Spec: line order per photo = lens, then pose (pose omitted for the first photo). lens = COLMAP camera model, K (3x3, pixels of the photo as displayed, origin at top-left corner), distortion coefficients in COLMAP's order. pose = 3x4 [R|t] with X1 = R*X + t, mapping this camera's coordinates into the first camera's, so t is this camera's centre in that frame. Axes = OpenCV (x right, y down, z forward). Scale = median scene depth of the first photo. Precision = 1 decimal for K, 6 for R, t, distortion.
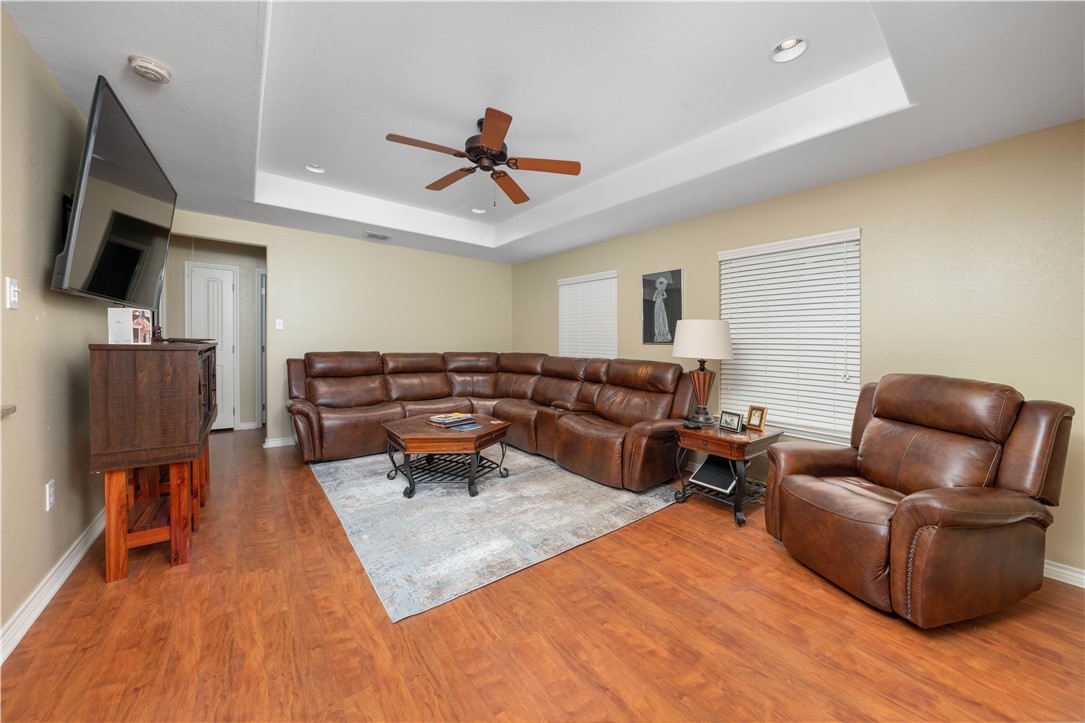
lens RADIAL K [[396.5, 0, 541.3], [0, 396.5, 355.1], [0, 0, 1]] dist [-0.030139, 0.000295]
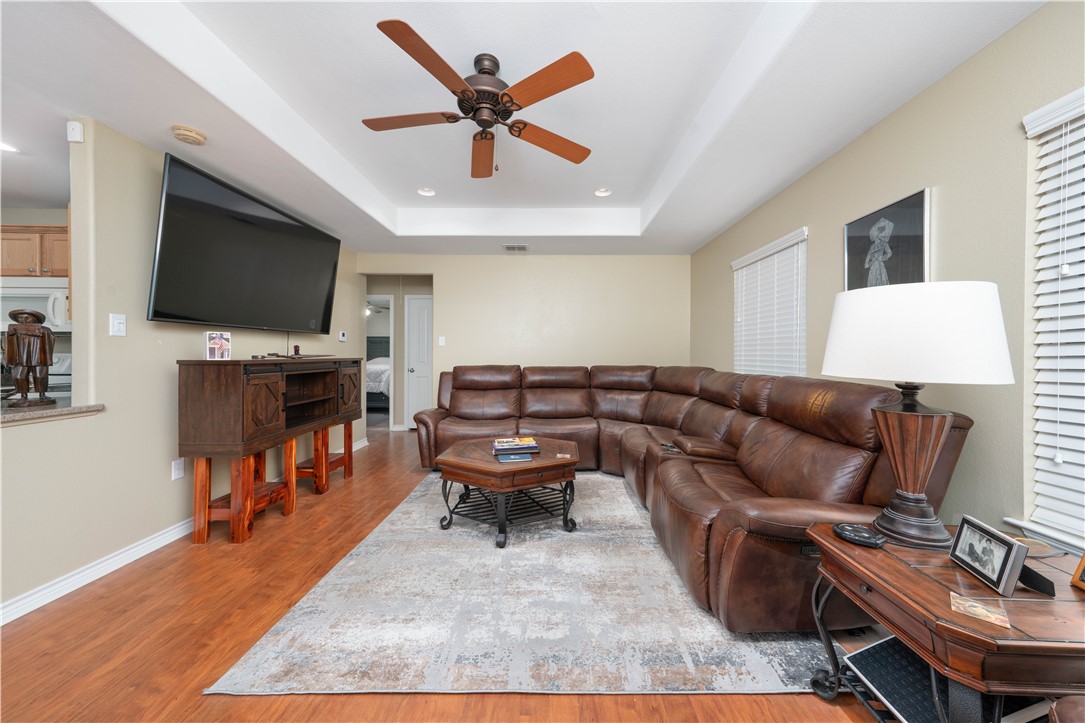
lens RADIAL K [[387.8, 0, 545.9], [0, 387.8, 368.1], [0, 0, 1]] dist [-0.001034, 0.001030]
pose [[0.773653, 0.002378, -0.633604, 0.370882], [-0.002701, 0.999996, 0.000455, -0.003018], [0.633603, 0.001360, 0.773657, 0.432875]]
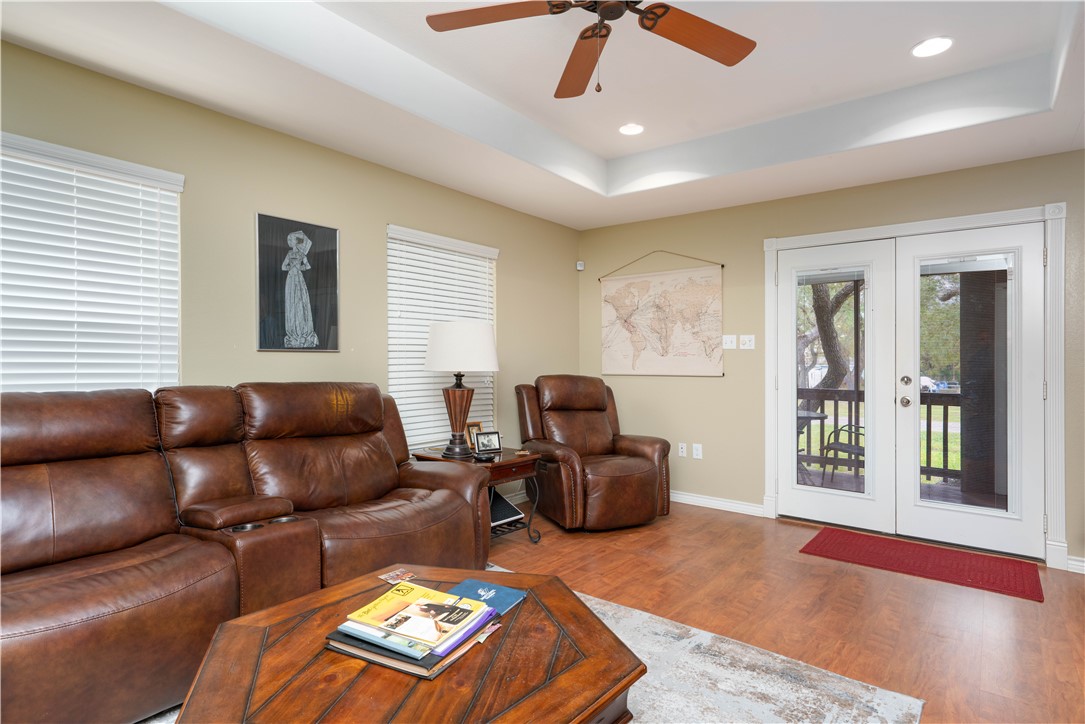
lens RADIAL K [[573.7, 0, 543.6], [0, 573.7, 350.6], [0, 0, 1]] dist [-0.005404, -0.000260]
pose [[-0.252853, -0.007404, 0.967476, -0.727095], [0.010570, 0.999890, 0.010415, -0.042893], [-0.967447, 0.012859, -0.252747, 1.127439]]
